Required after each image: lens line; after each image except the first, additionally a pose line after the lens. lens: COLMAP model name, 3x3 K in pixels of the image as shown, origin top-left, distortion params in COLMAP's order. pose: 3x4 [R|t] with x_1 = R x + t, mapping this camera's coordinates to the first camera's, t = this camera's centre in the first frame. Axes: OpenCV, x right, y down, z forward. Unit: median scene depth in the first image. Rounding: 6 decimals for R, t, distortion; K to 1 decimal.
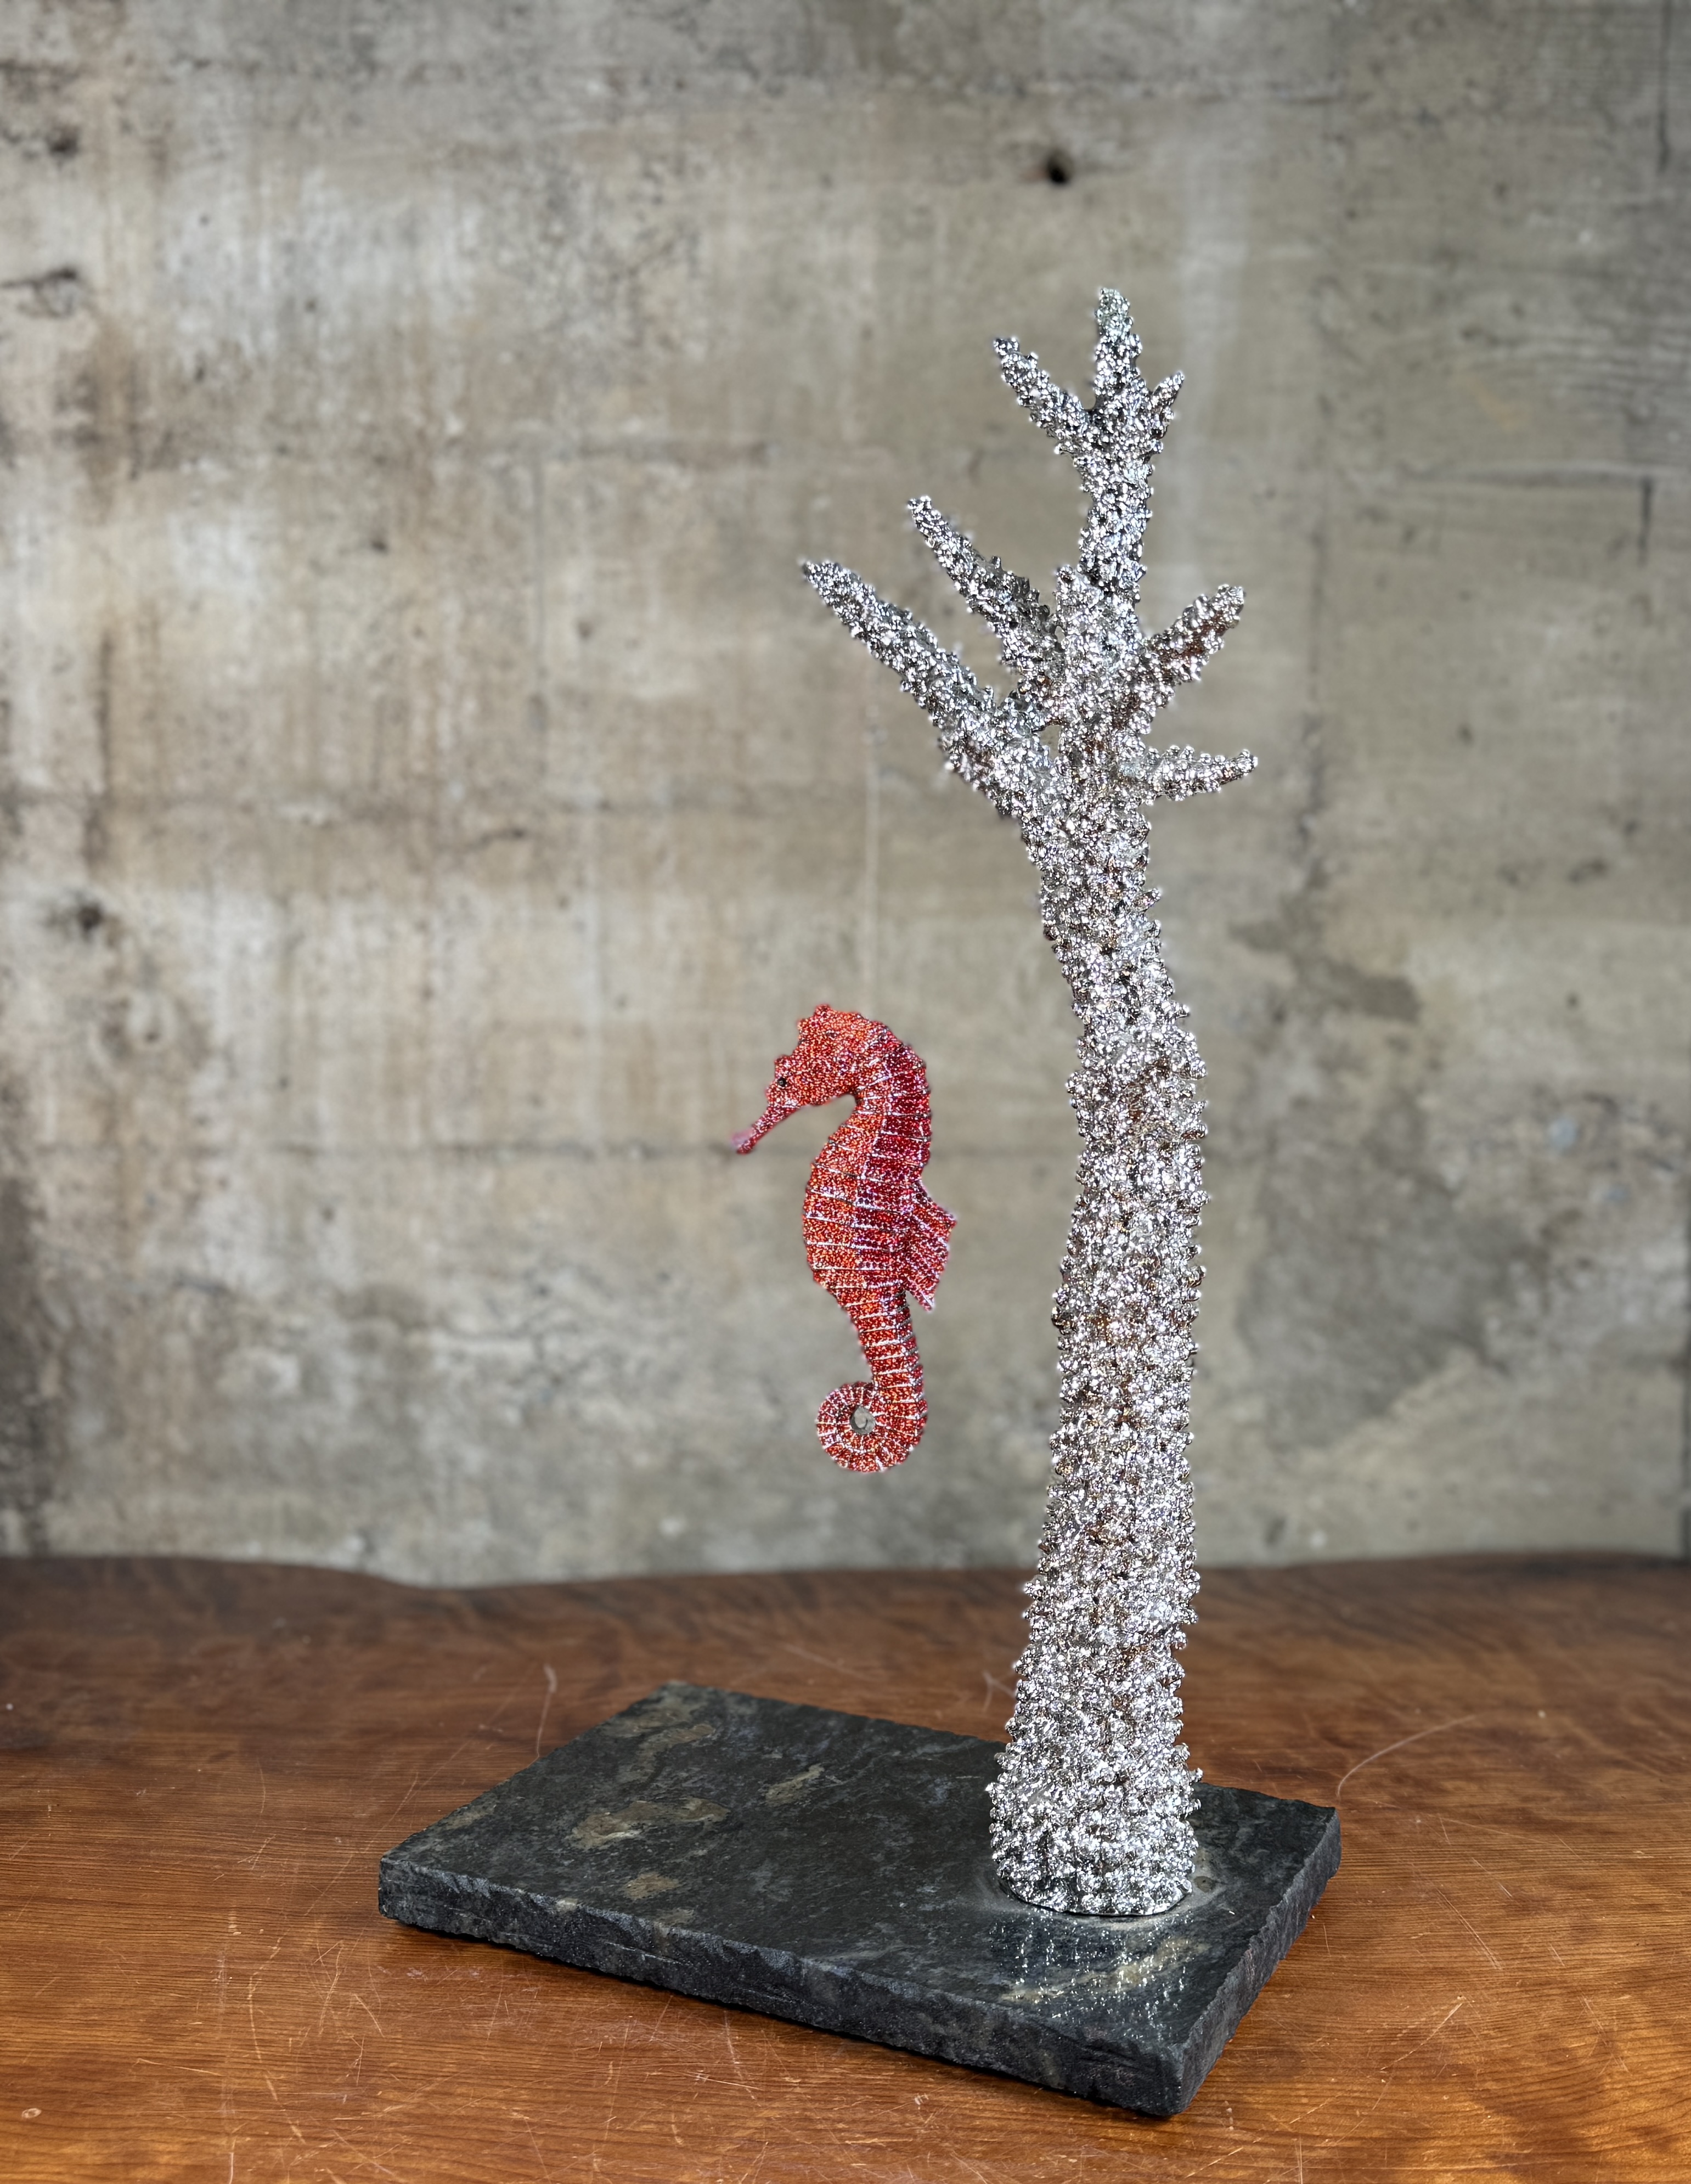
lens RADIAL K [[2474.3, 0, 904.7], [0, 2474.3, 1159.7], [0, 0, 1]] dist [0.059439, 0.000000]
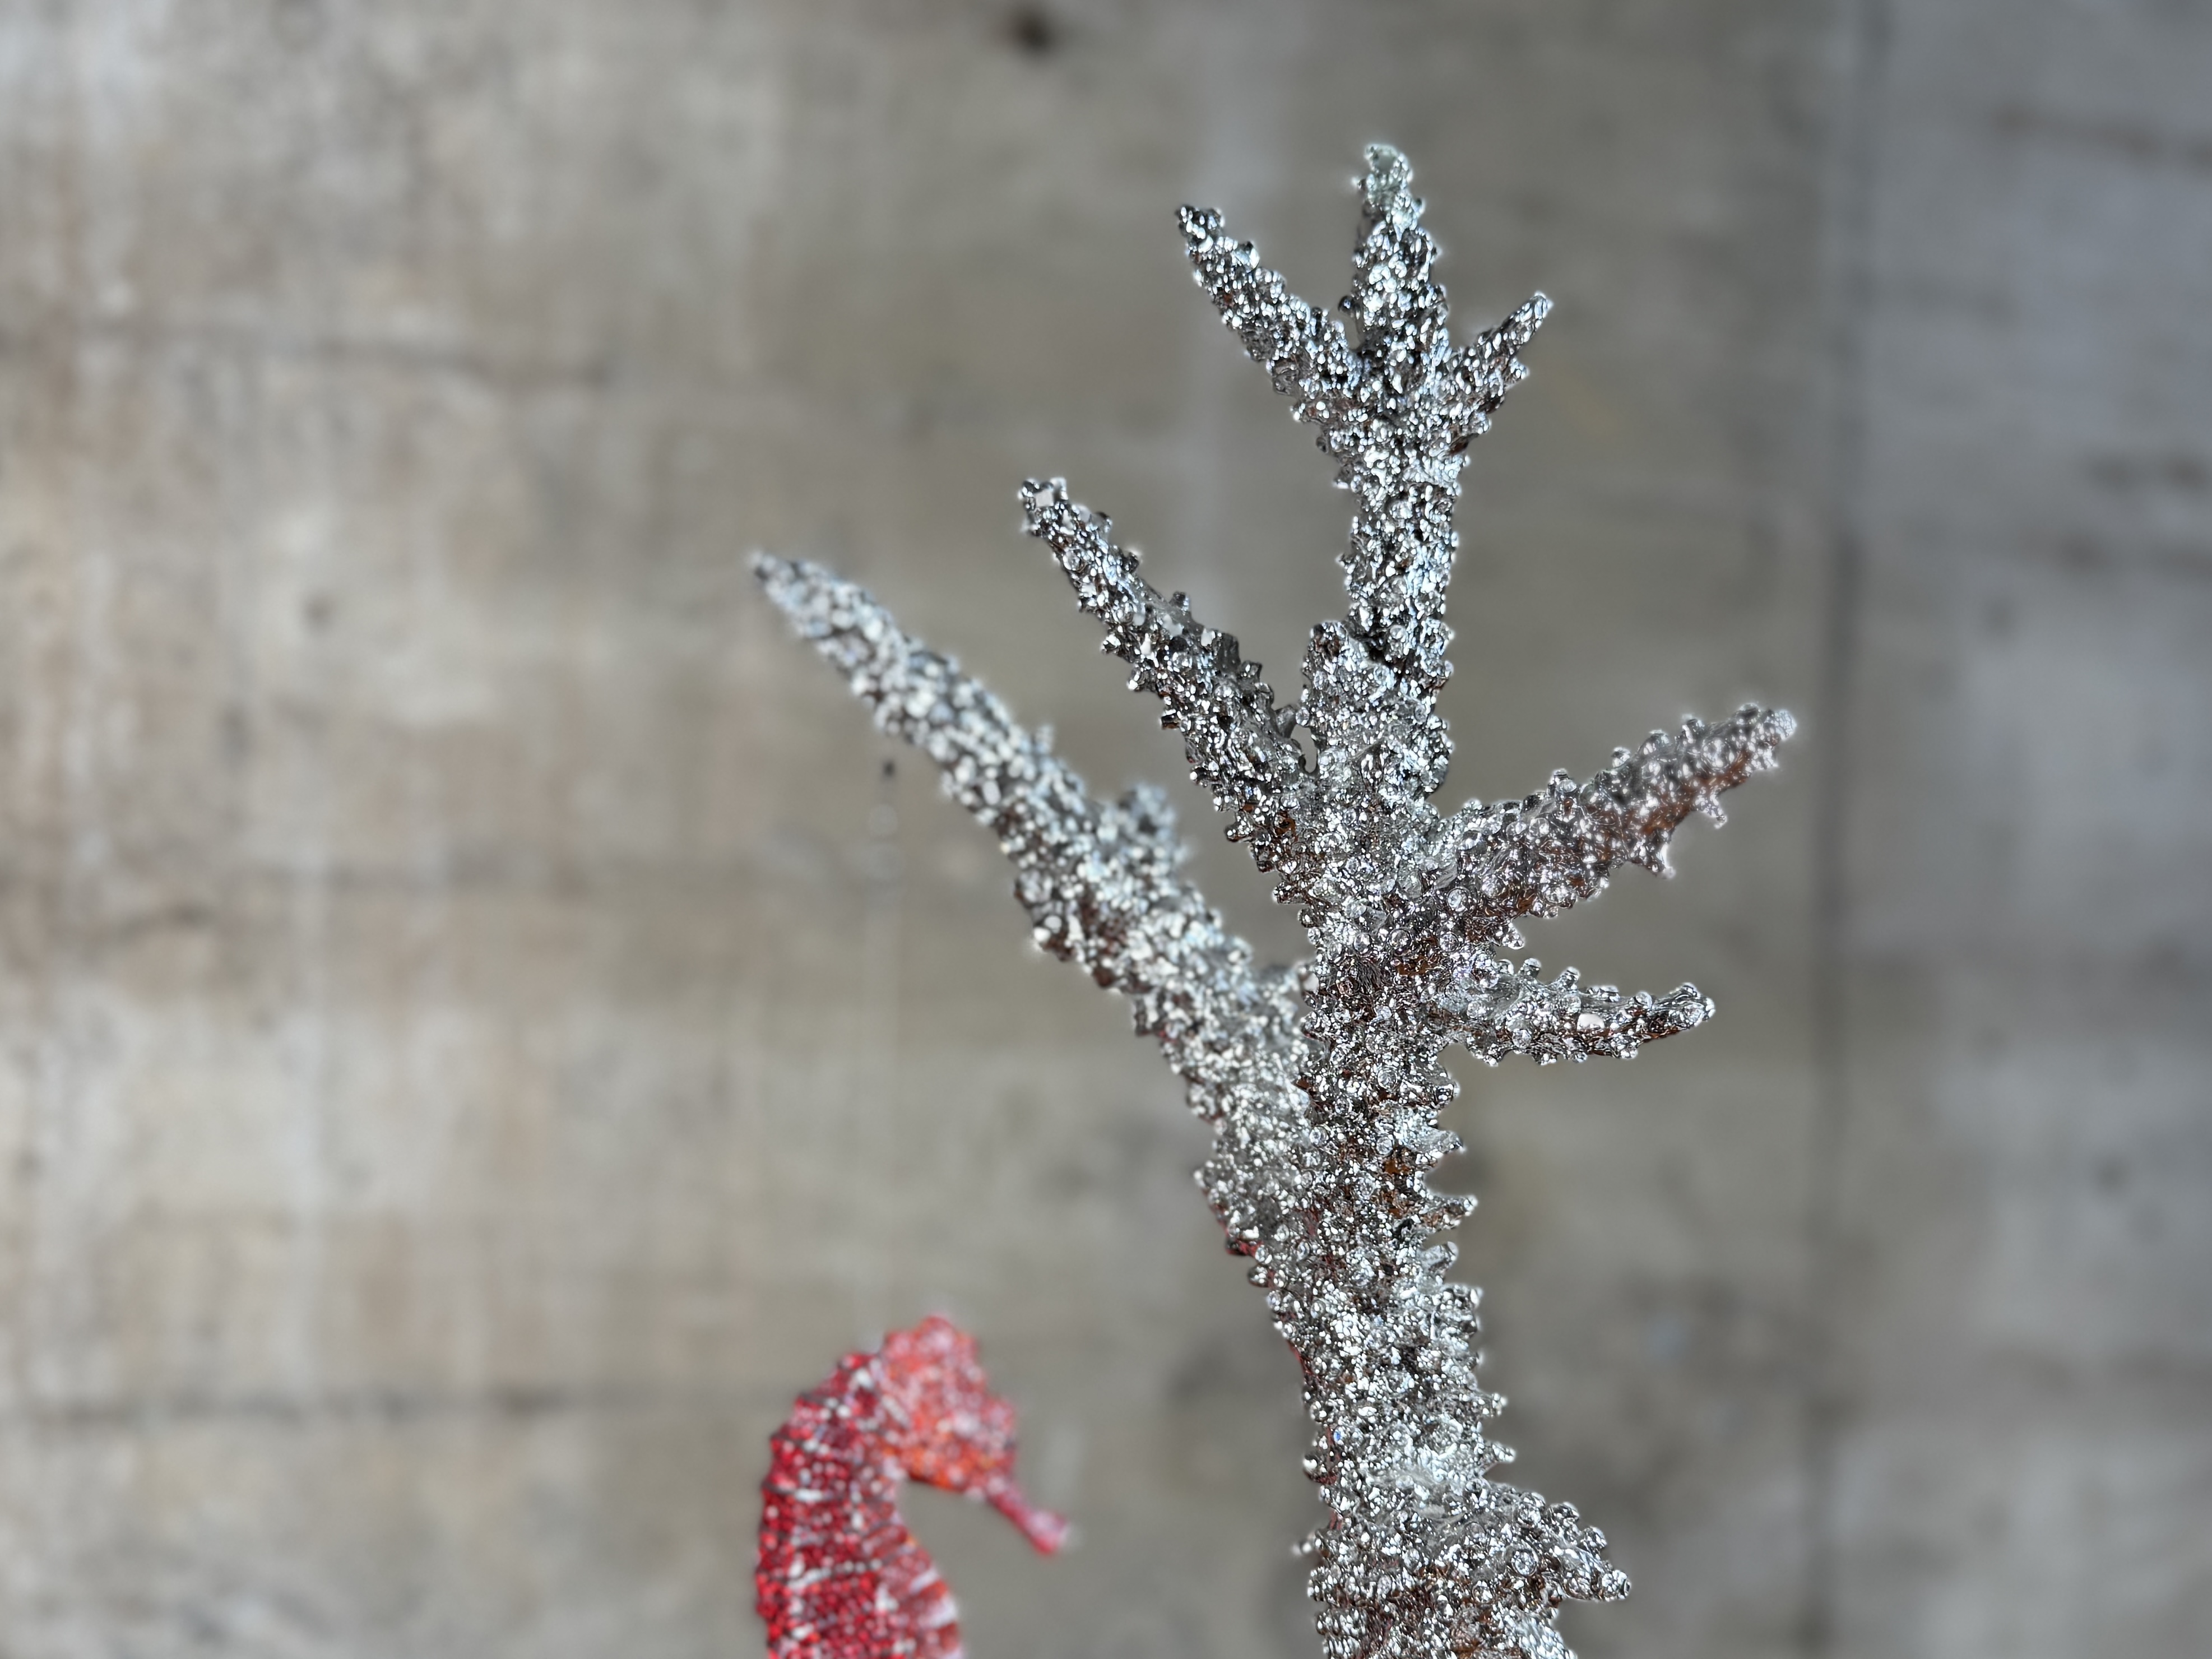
lens RADIAL K [[2185.5, 0, 1194.6], [0, 2185.5, 873.0], [0, 0, 1]] dist [-0.001284, 0.000000]
pose [[0.957890, 0.023238, 0.286192, -0.070260], [-0.002522, 0.997362, -0.072540, -0.103412], [-0.287123, 0.068763, 0.955422, 0.382981]]
